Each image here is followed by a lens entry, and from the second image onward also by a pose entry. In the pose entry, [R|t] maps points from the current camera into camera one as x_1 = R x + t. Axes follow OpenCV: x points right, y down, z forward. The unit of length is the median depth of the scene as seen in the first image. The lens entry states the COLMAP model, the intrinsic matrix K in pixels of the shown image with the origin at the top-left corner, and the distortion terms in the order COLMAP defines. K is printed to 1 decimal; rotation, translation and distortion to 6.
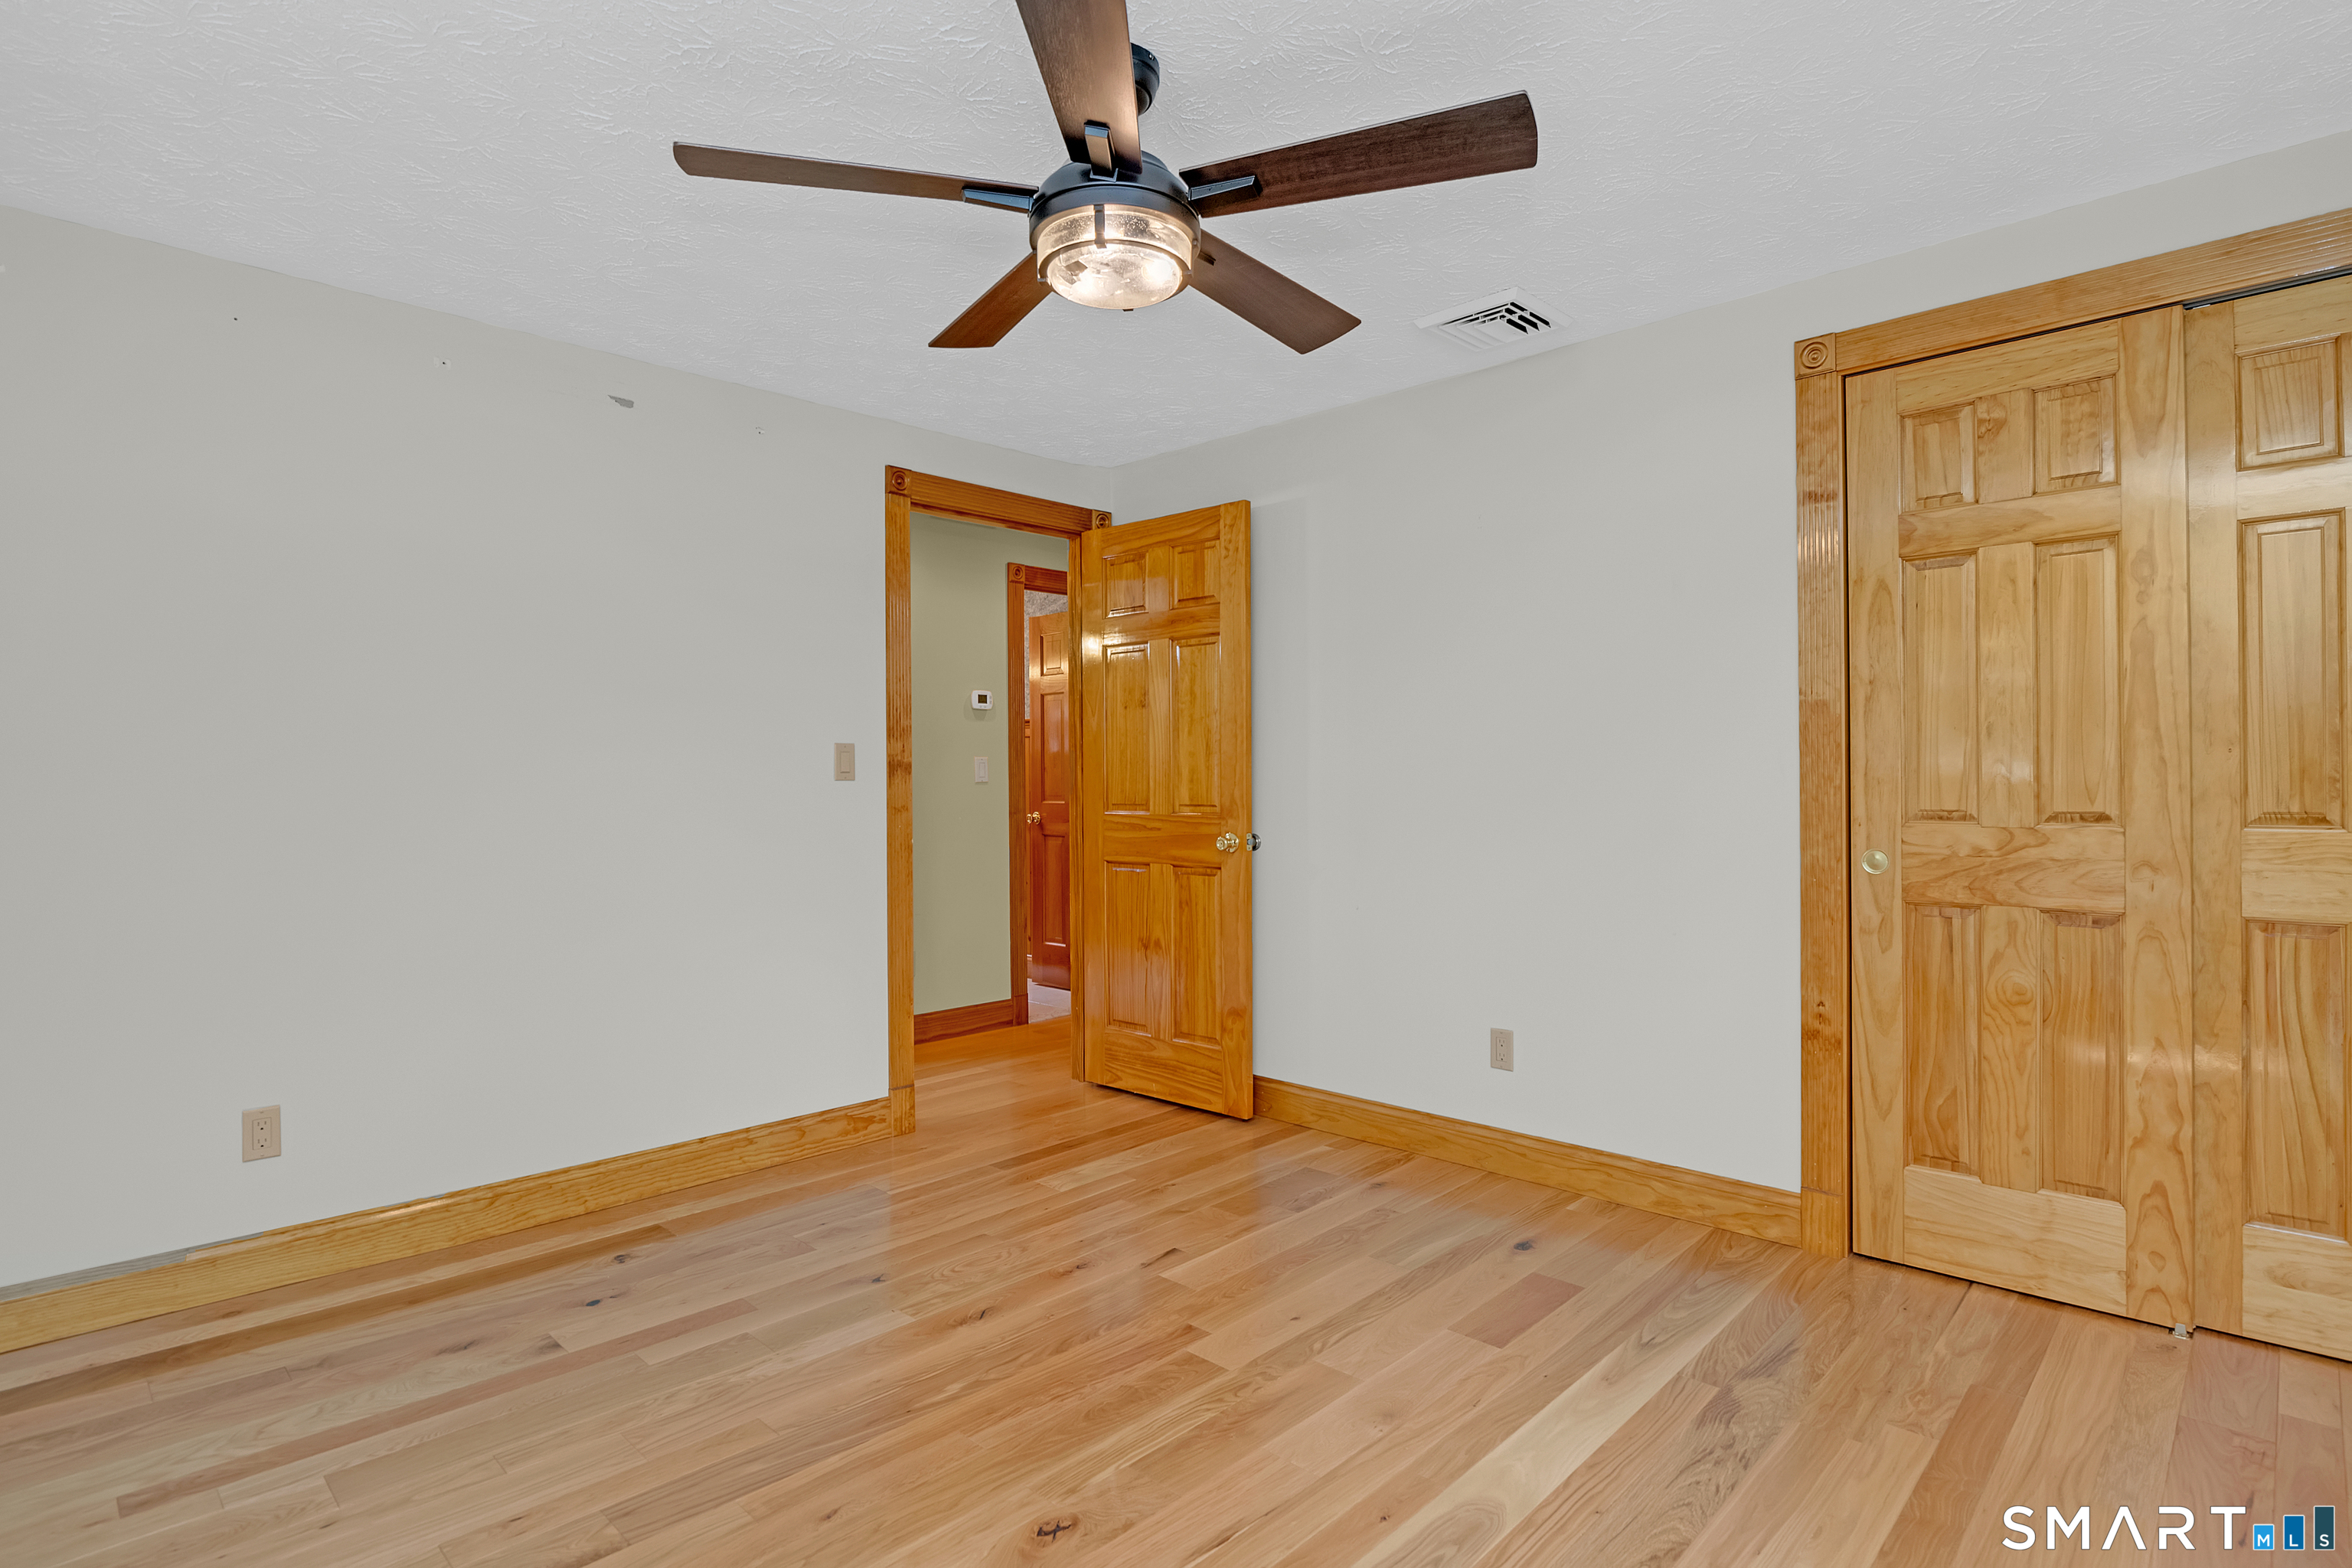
lens RADIAL K [[1162.8, 0, 1181.4], [0, 1162.8, 788.1], [0, 0, 1]] dist [-0.010401, -0.000019]
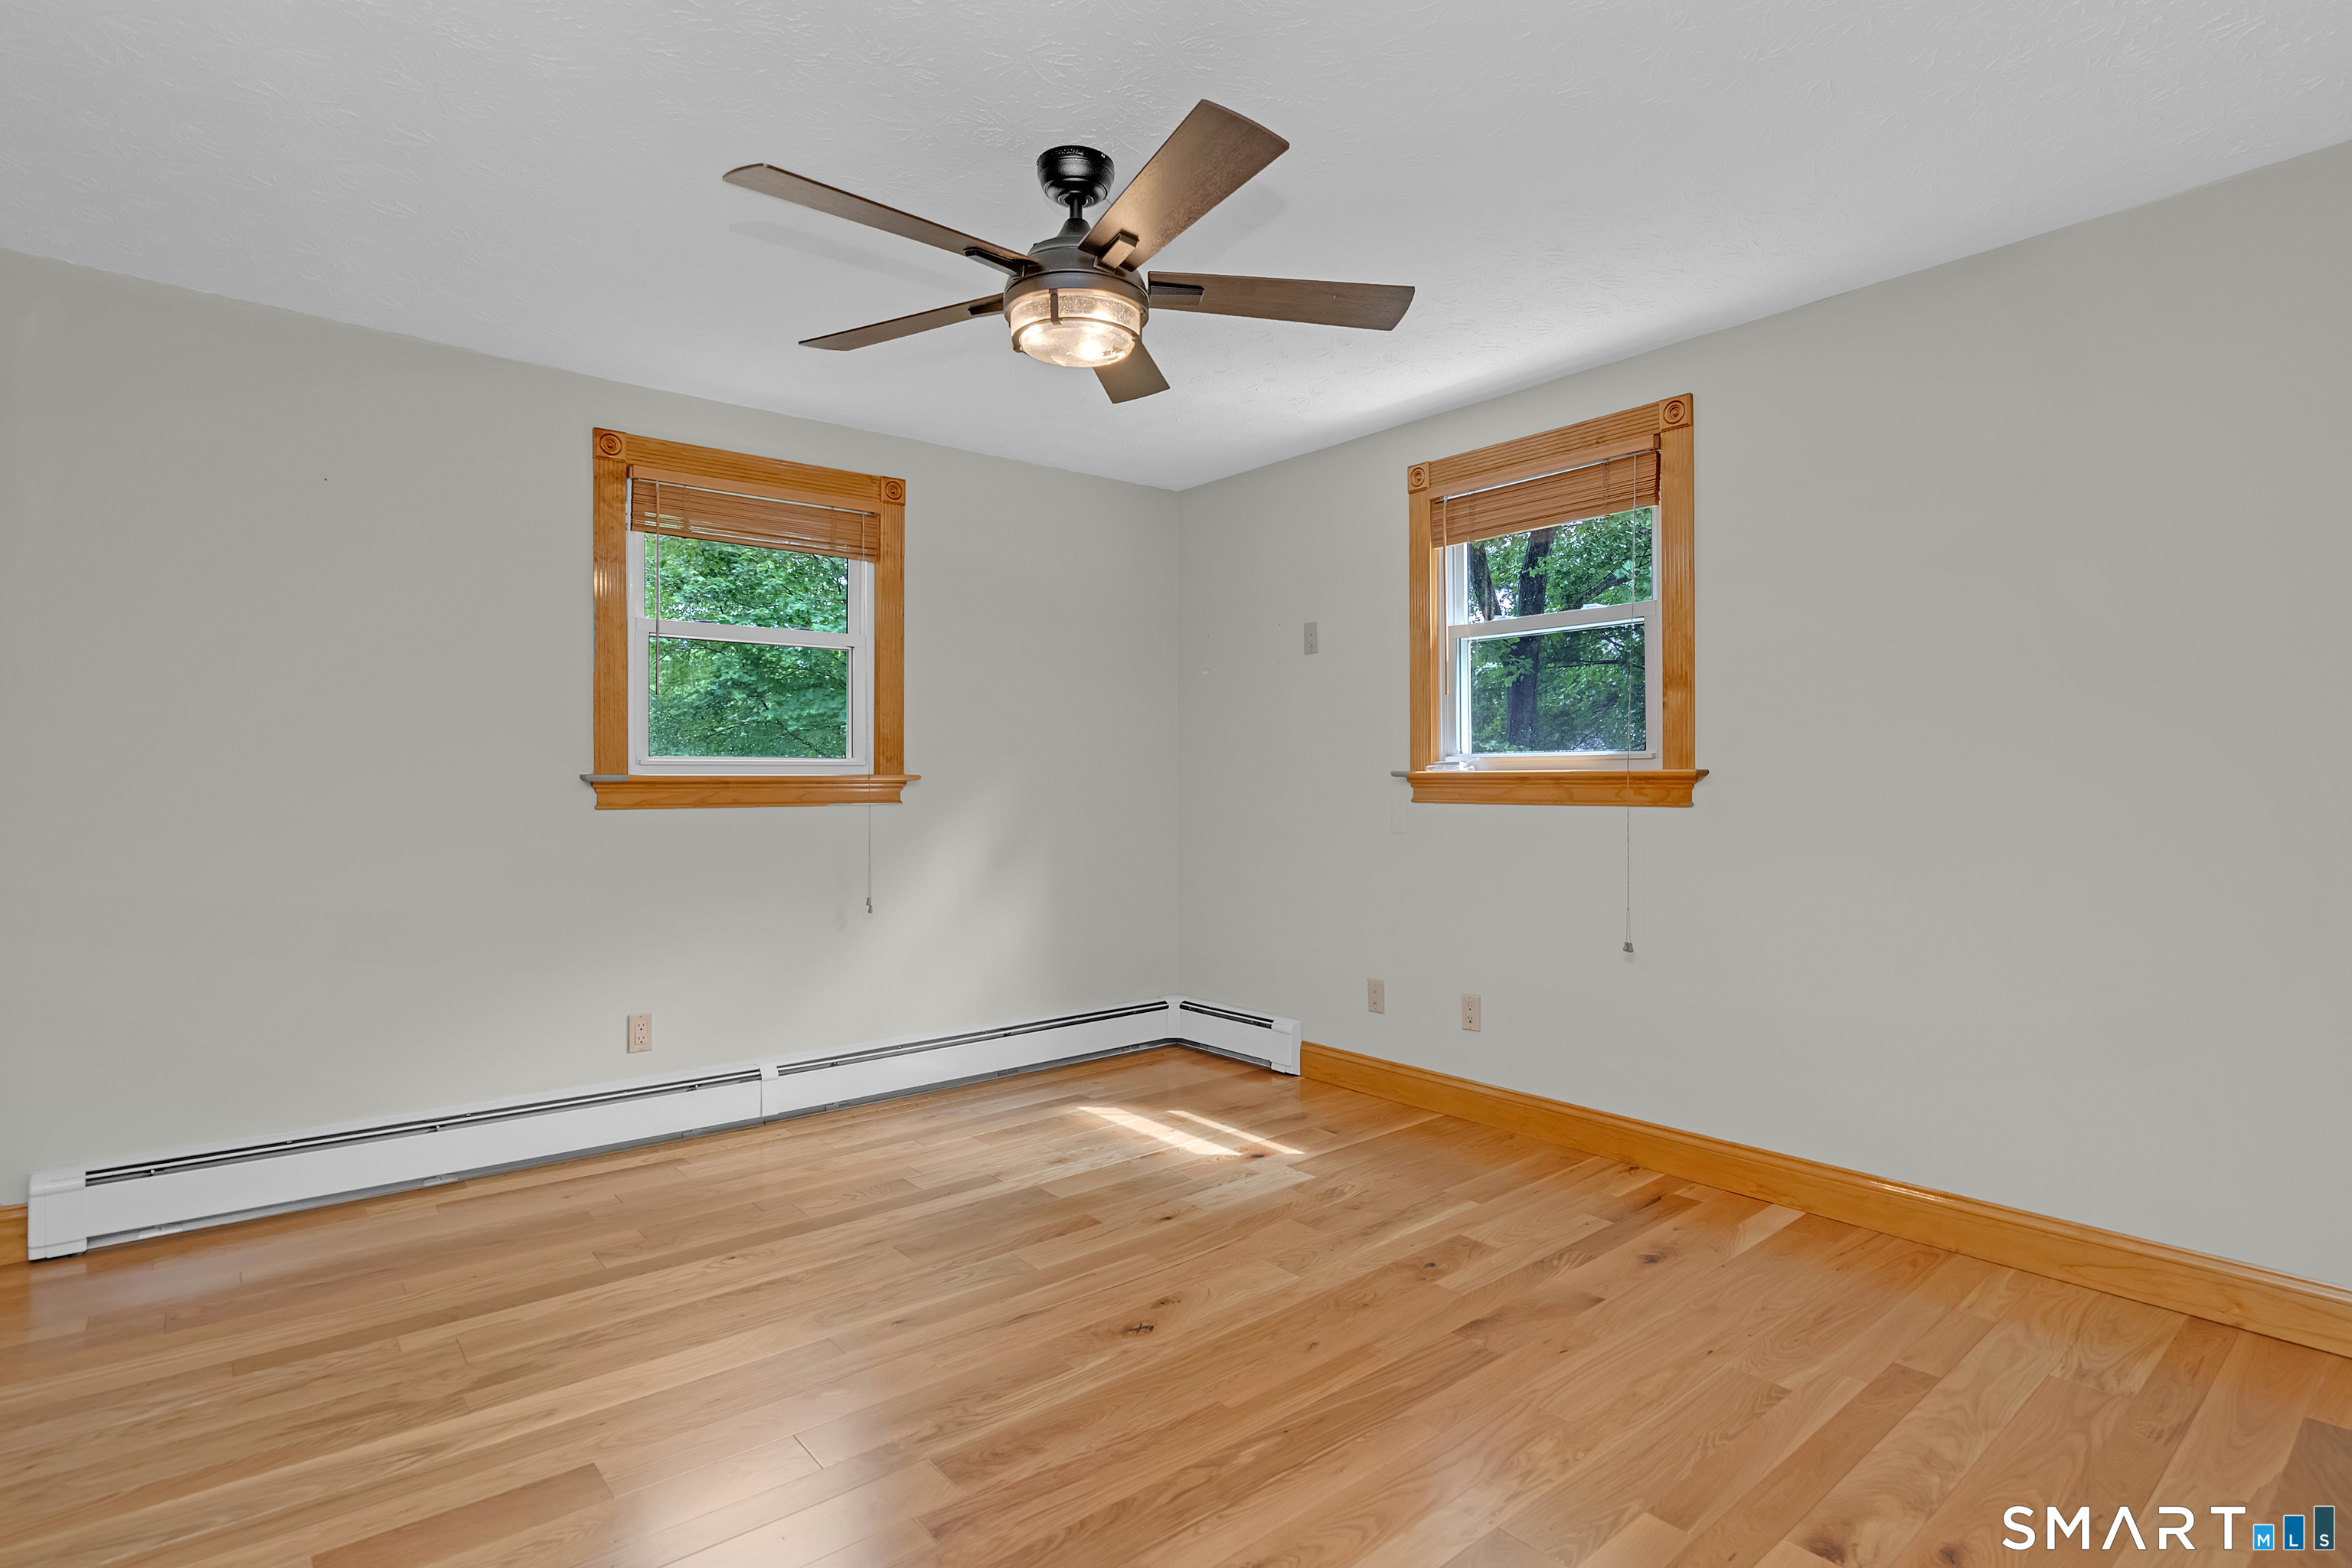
lens RADIAL K [[1162.8, 0, 1181.9], [0, 1162.8, 778.3], [0, 0, 1]] dist [-0.010401, -0.000019]
pose [[-0.994066, 0.009021, 0.108402, -0.262140], [0.009114, 0.999958, 0.000361, 0.001152], [-0.108394, 0.001346, -0.994107, 1.983657]]
